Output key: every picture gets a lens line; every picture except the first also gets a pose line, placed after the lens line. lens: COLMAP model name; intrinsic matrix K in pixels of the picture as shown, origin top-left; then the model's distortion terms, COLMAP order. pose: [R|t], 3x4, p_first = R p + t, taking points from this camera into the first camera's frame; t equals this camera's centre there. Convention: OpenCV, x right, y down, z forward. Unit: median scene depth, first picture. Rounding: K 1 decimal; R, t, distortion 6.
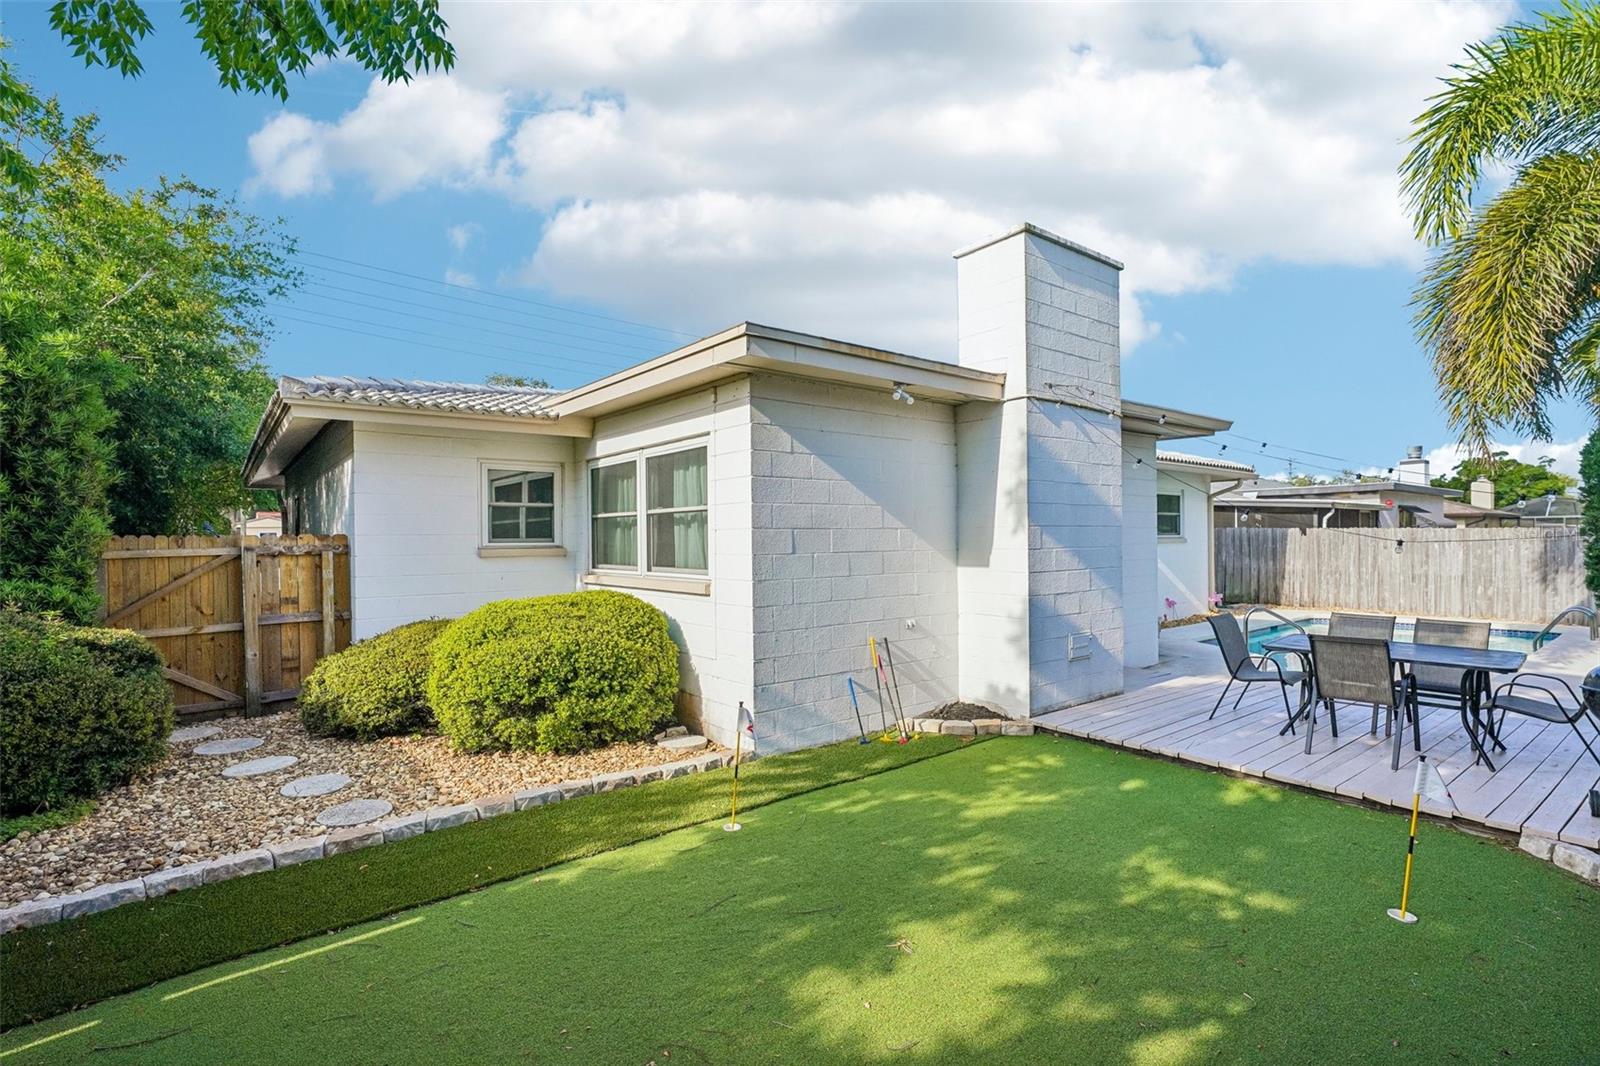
lens RADIAL K [[759.1, 0, 800.0], [0, 759.1, 533.0], [0, 0, 1]] dist [-0.005093, 0.005583]
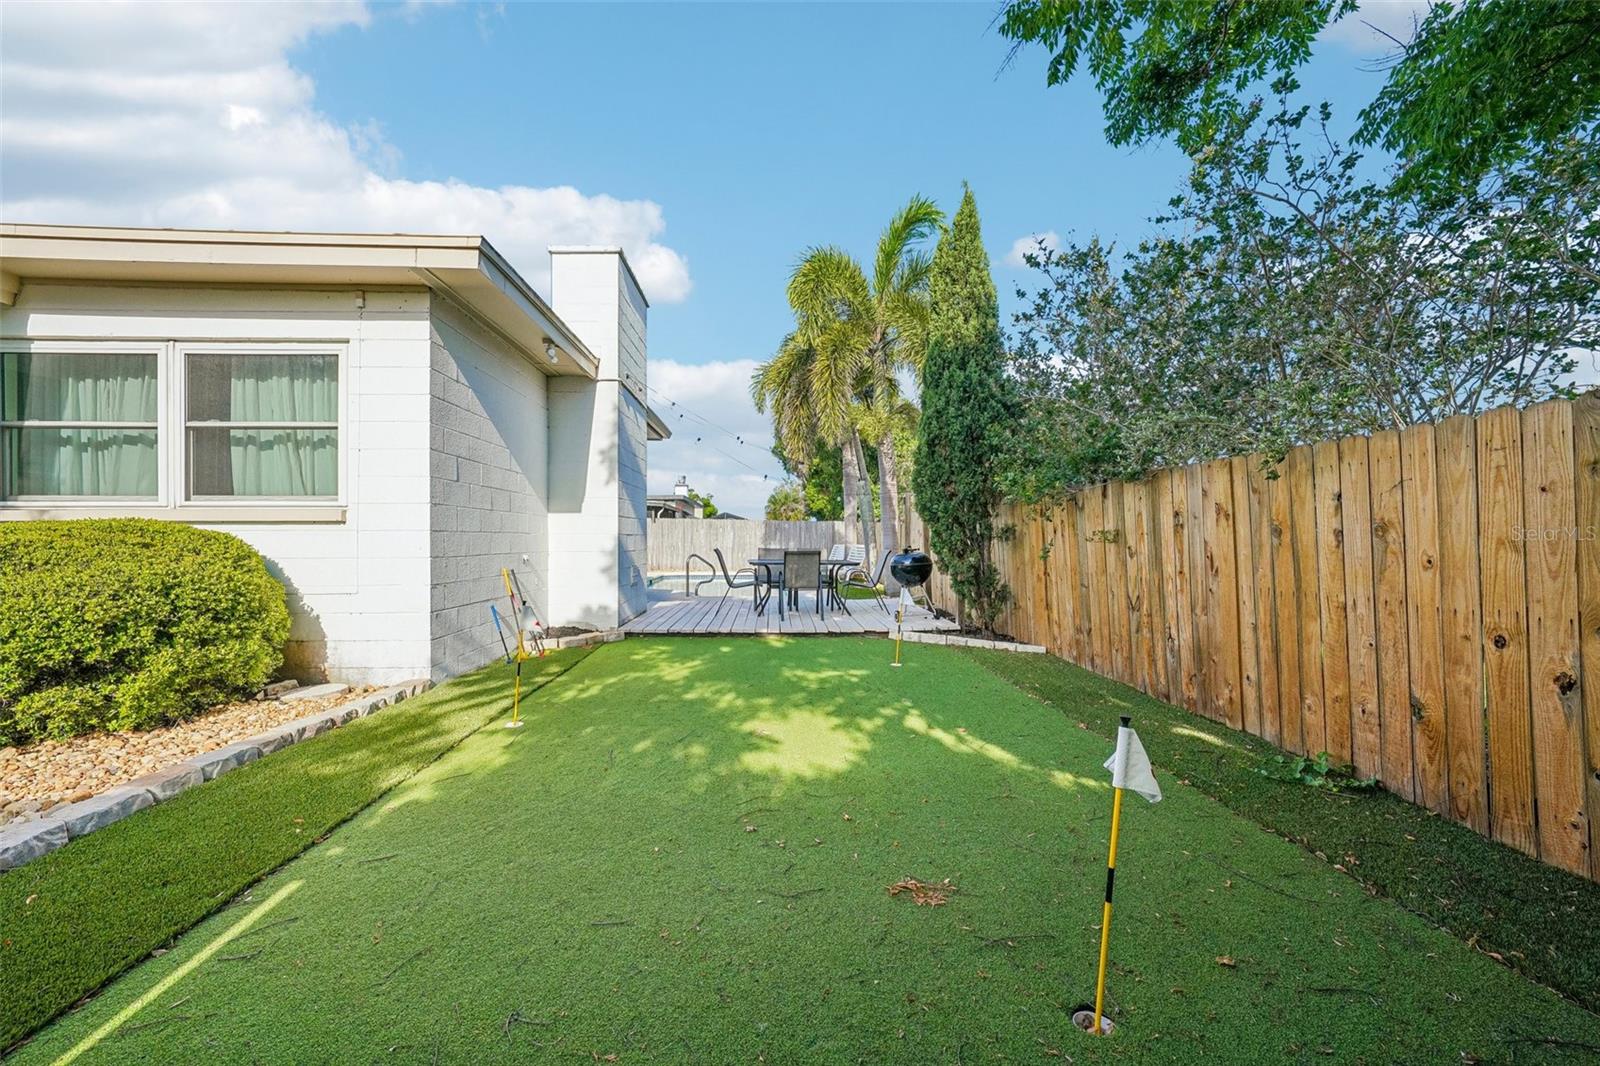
lens RADIAL K [[610.3, 0, 800.0], [0, 610.3, 533.0], [0, 0, 1]] dist [-0.001586, -0.000109]
pose [[0.578116, 0.016979, 0.815778, -0.392595], [-0.008604, 0.999855, -0.014713, 0.099882], [-0.815909, 0.001487, 0.578178, 0.150969]]
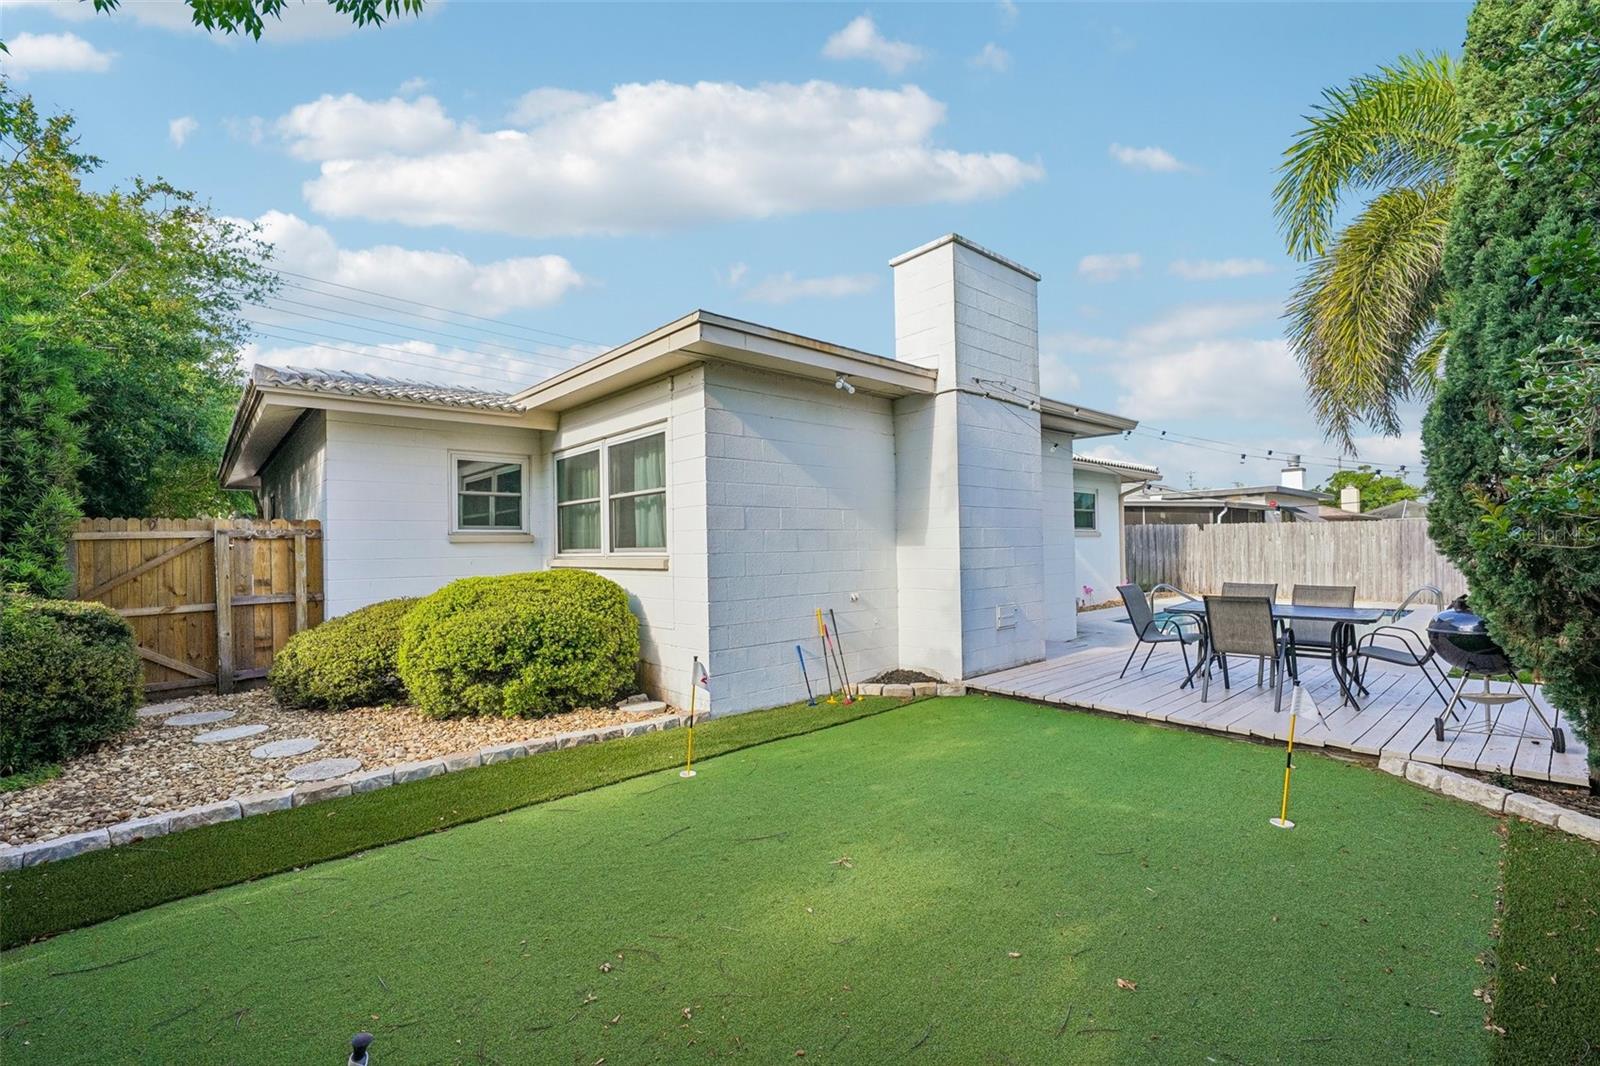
lens RADIAL K [[698.0, 0, 800.0], [0, 698.0, 533.0], [0, 0, 1]] dist [-0.012922, 0.006334]
pose [[0.998129, -0.006466, 0.060794, 0.008027], [0.007363, 0.999867, -0.014544, 0.045269], [-0.060691, 0.014964, 0.998044, 0.001268]]
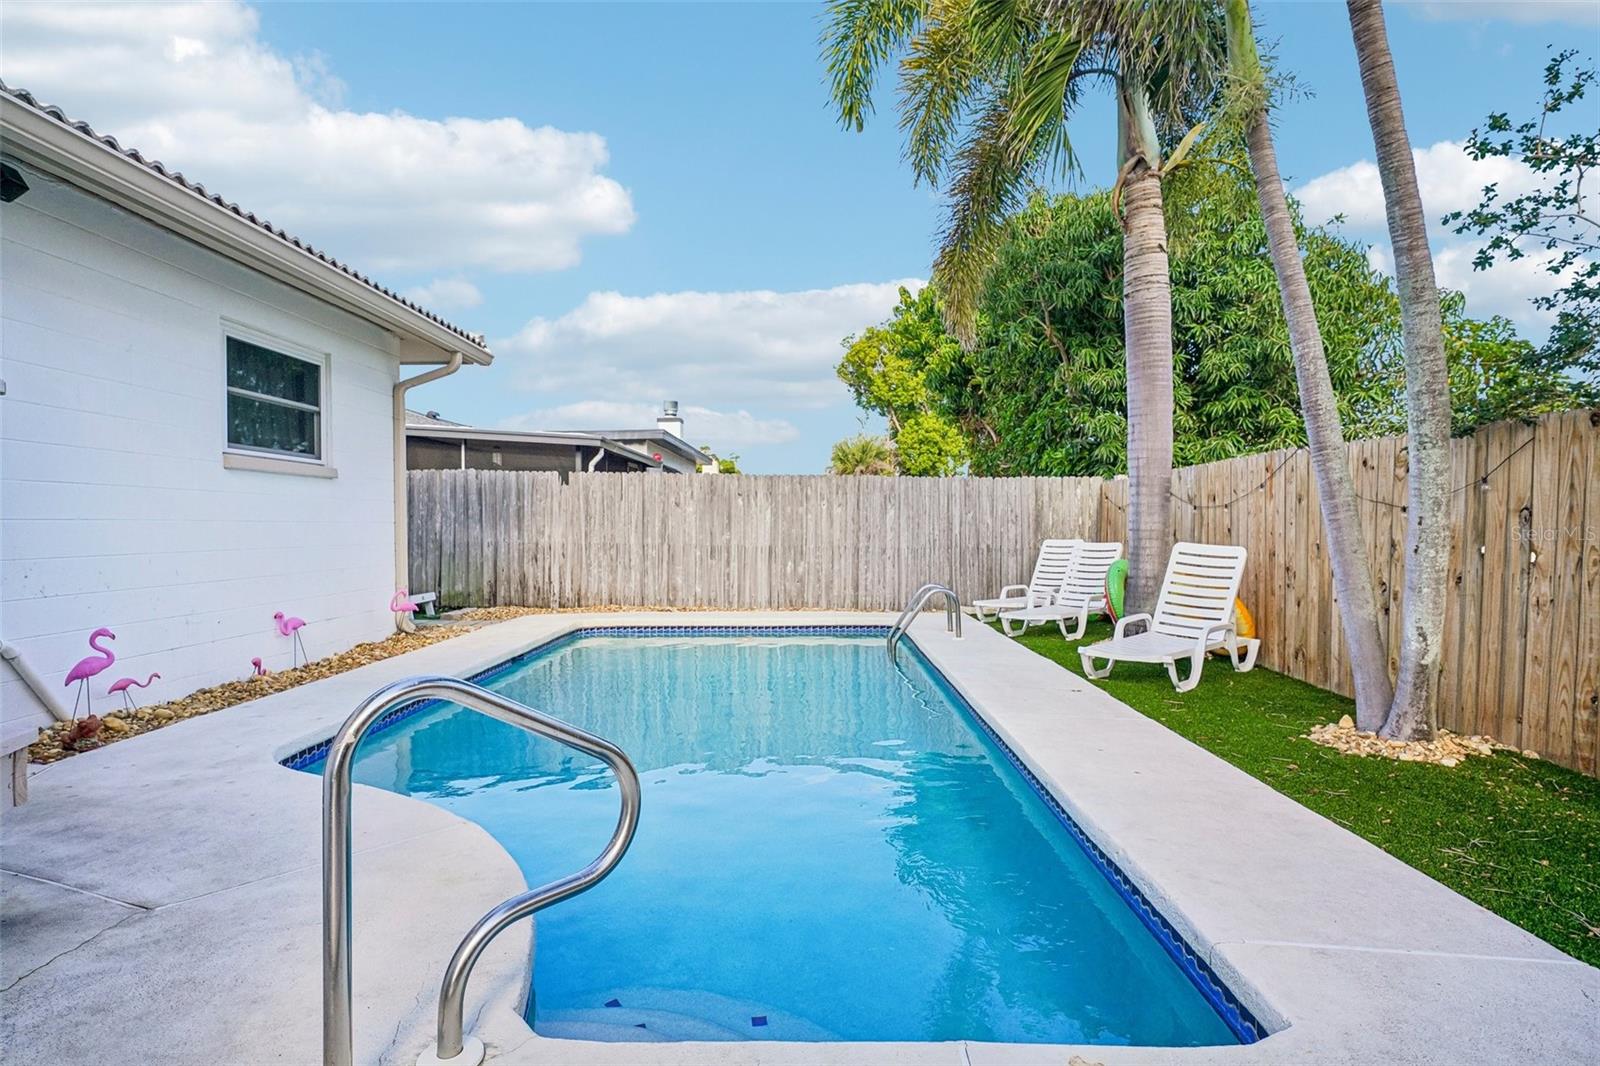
lens RADIAL K [[841.2, 0, 800.0], [0, 841.2, 533.0], [0, 0, 1]] dist [-0.001922, -0.000061]
pose [[0.636433, -0.001314, 0.771331, 0.719249], [-0.007820, 0.999936, 0.008156, 0.086367], [-0.771292, -0.011223, 0.636382, 1.152209]]
